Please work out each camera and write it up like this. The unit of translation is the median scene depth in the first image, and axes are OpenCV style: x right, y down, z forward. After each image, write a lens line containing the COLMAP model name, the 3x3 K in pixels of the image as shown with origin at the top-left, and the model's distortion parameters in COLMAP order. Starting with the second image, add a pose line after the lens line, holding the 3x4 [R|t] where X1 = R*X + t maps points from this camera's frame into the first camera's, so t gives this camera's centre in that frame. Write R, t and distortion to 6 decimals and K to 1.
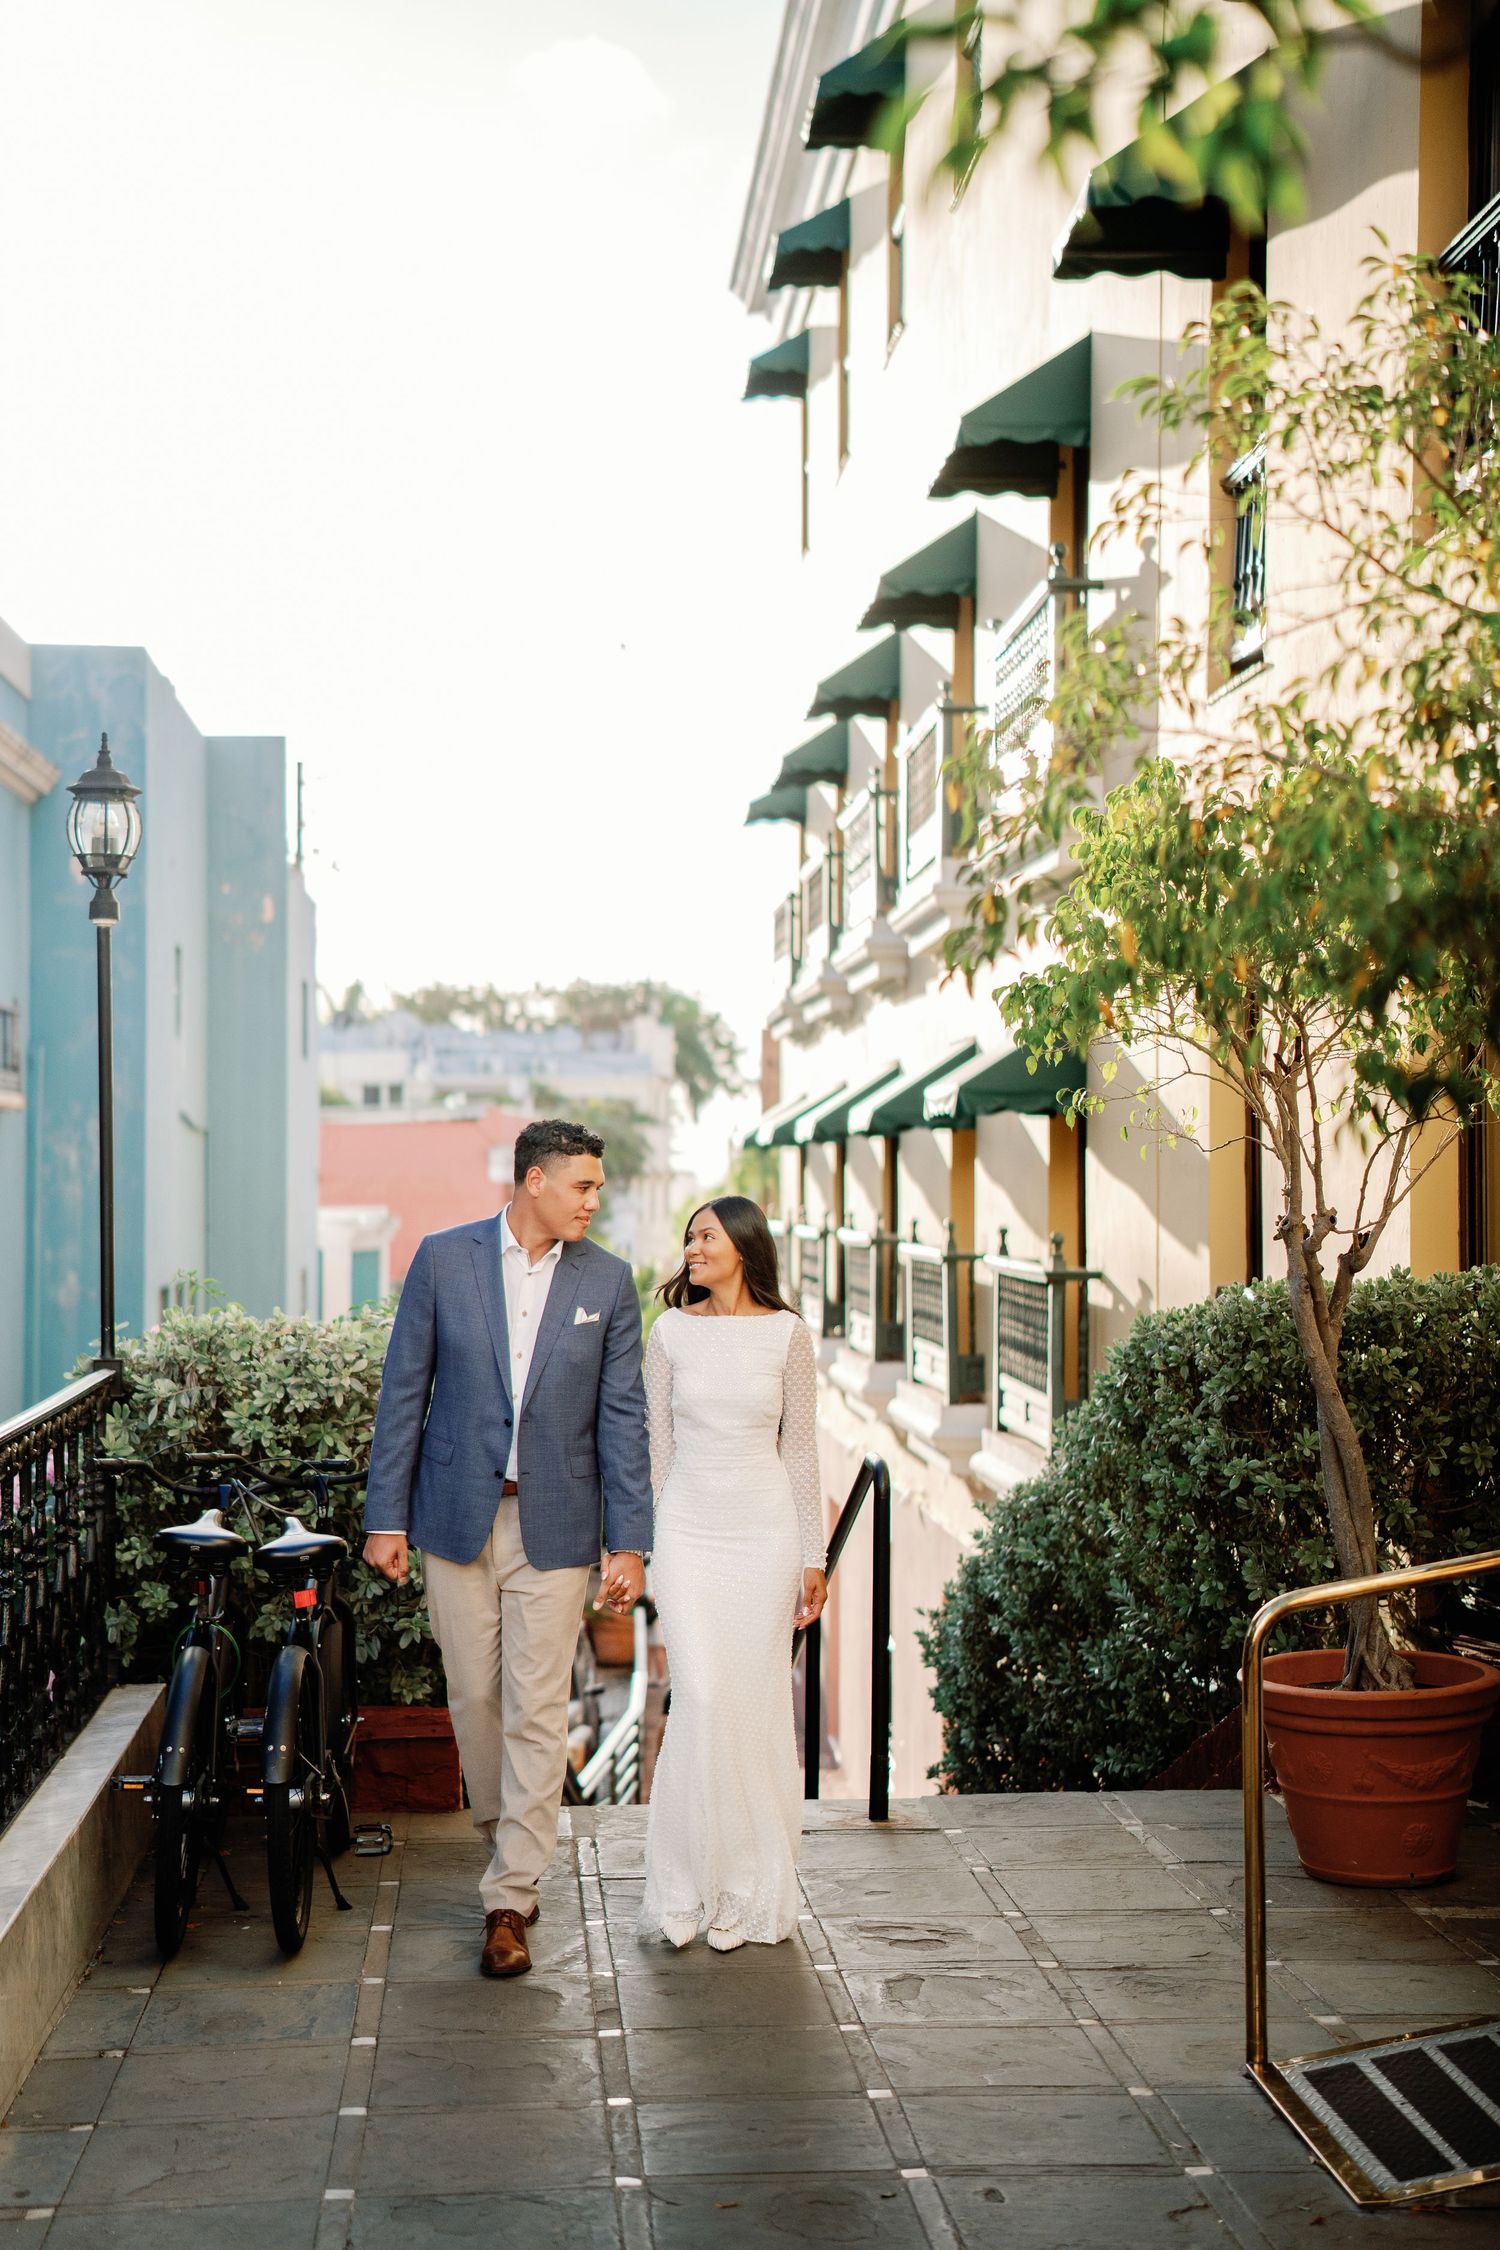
lens RADIAL K [[3355.3, 0, 796.6], [0, 3355.3, 1152.2], [0, 0, 1]] dist [0.275193, 0.000000]
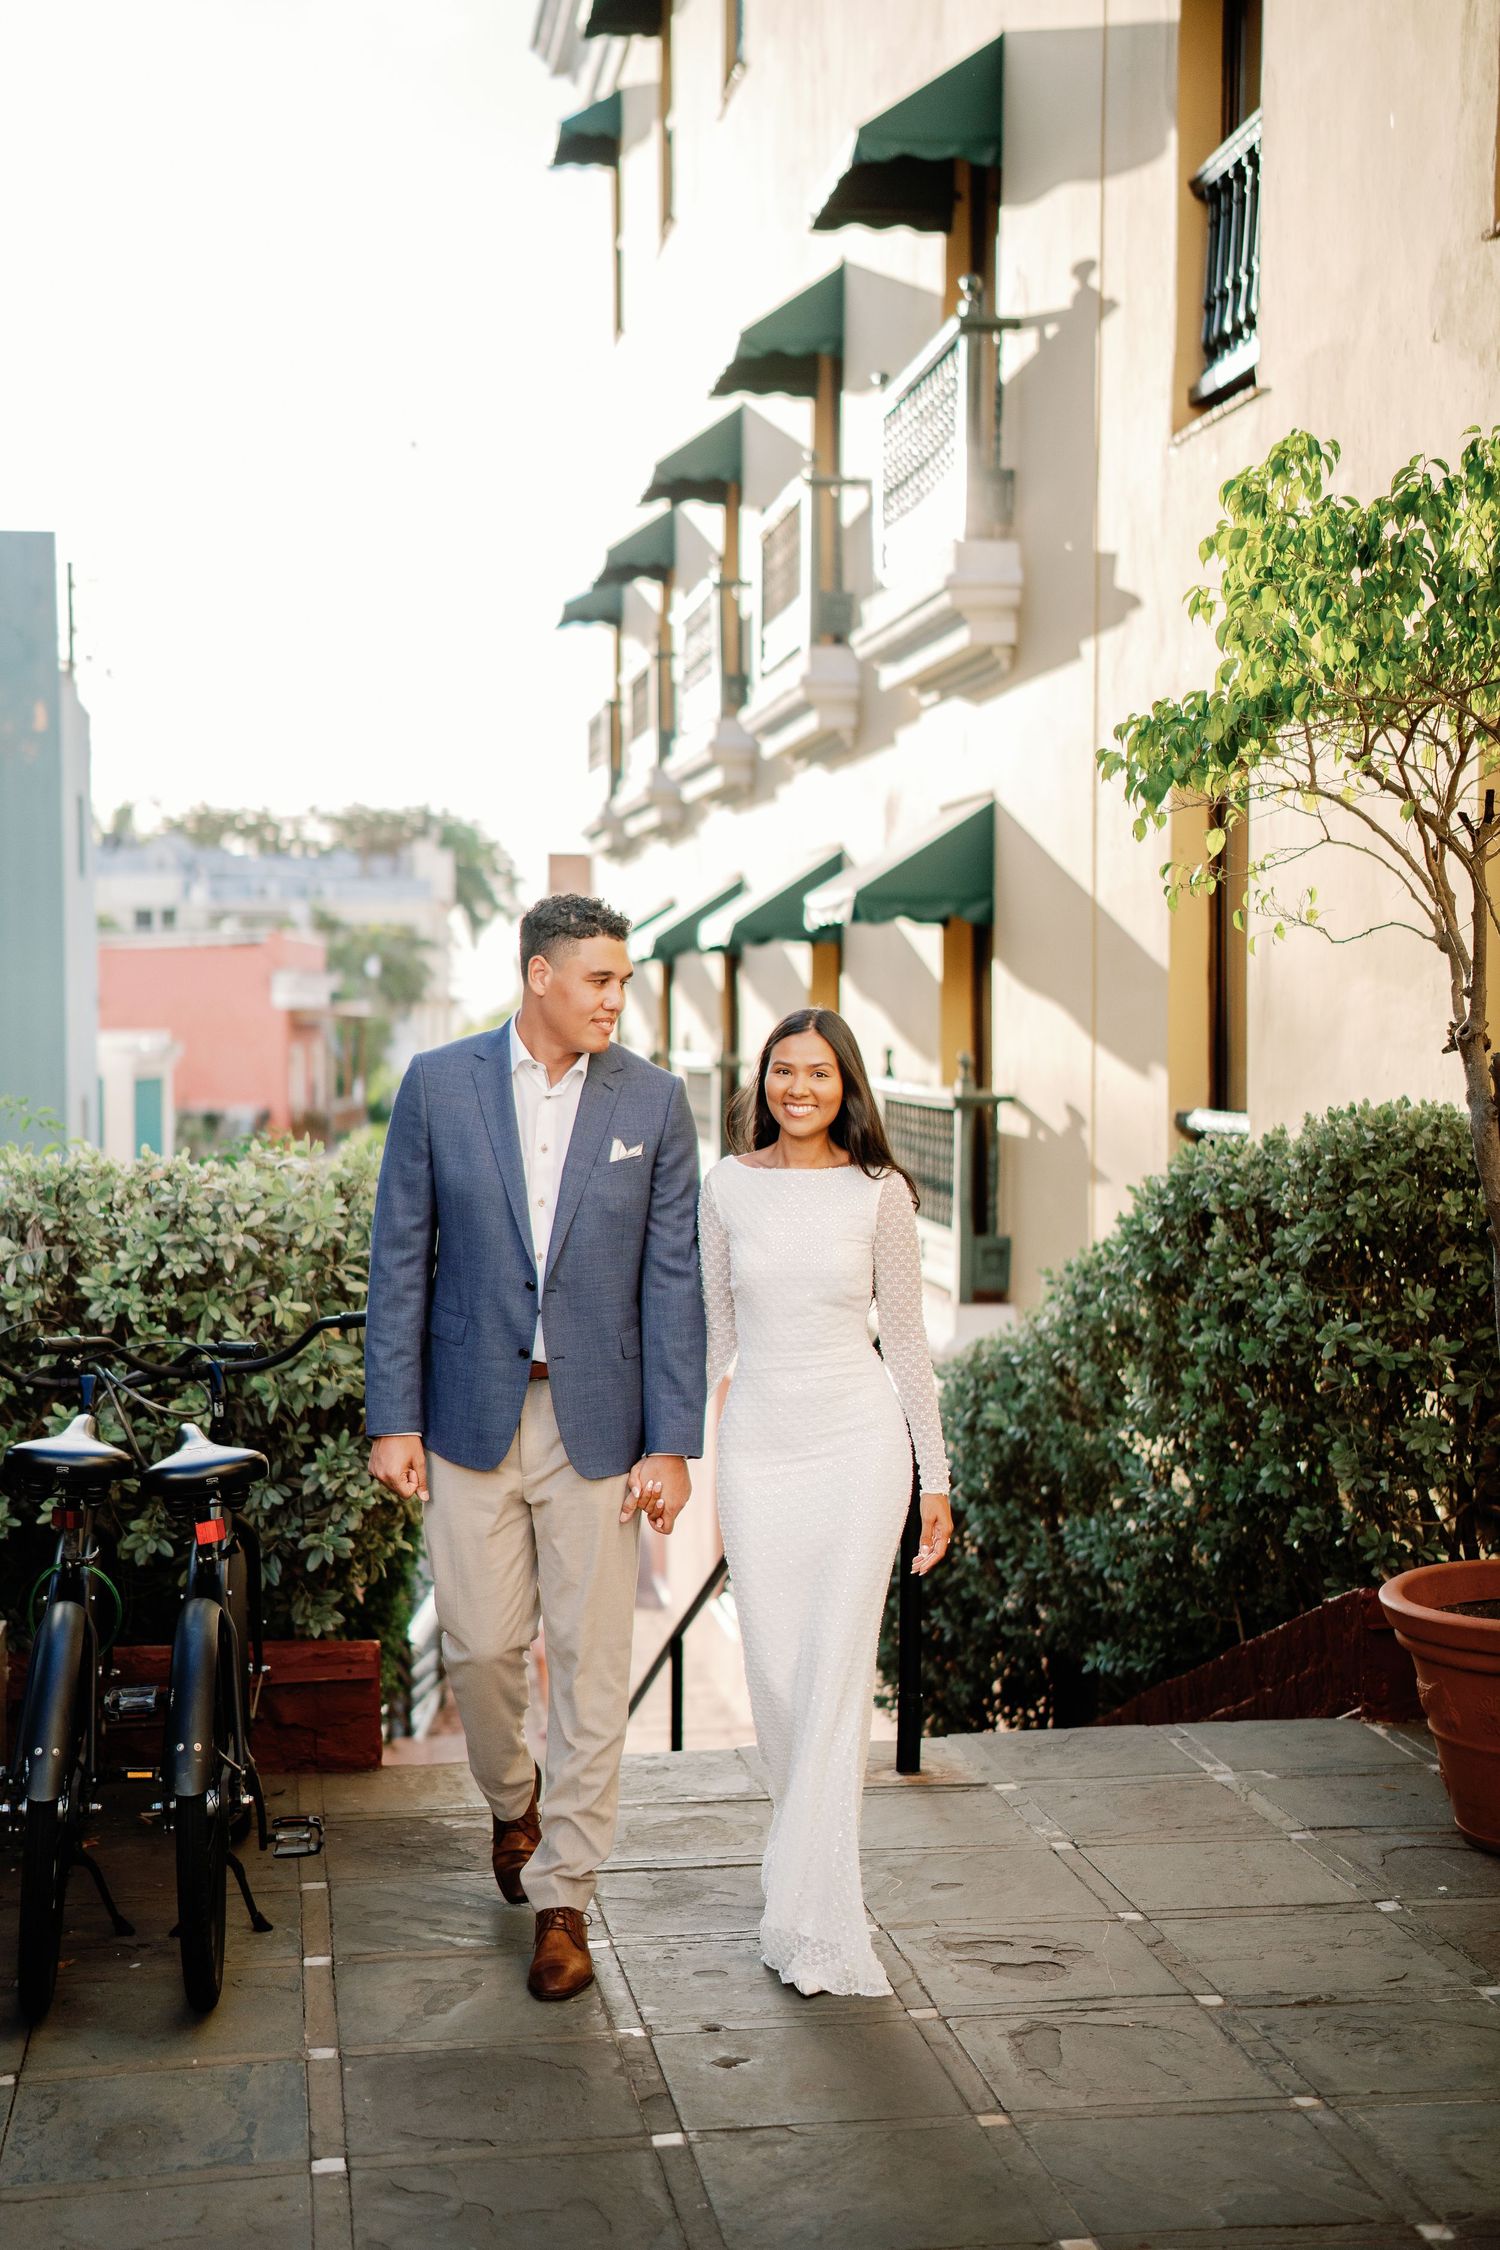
lens RADIAL K [[3183.8, 0, 817.0], [0, 3183.8, 1170.5], [0, 0, 1]] dist [0.245162, 0.000000]
pose [[0.996470, -0.006329, 0.083709, -0.038434], [0.001364, 0.998243, 0.059239, 0.004966], [-0.083937, -0.058916, 0.994728, 0.154207]]
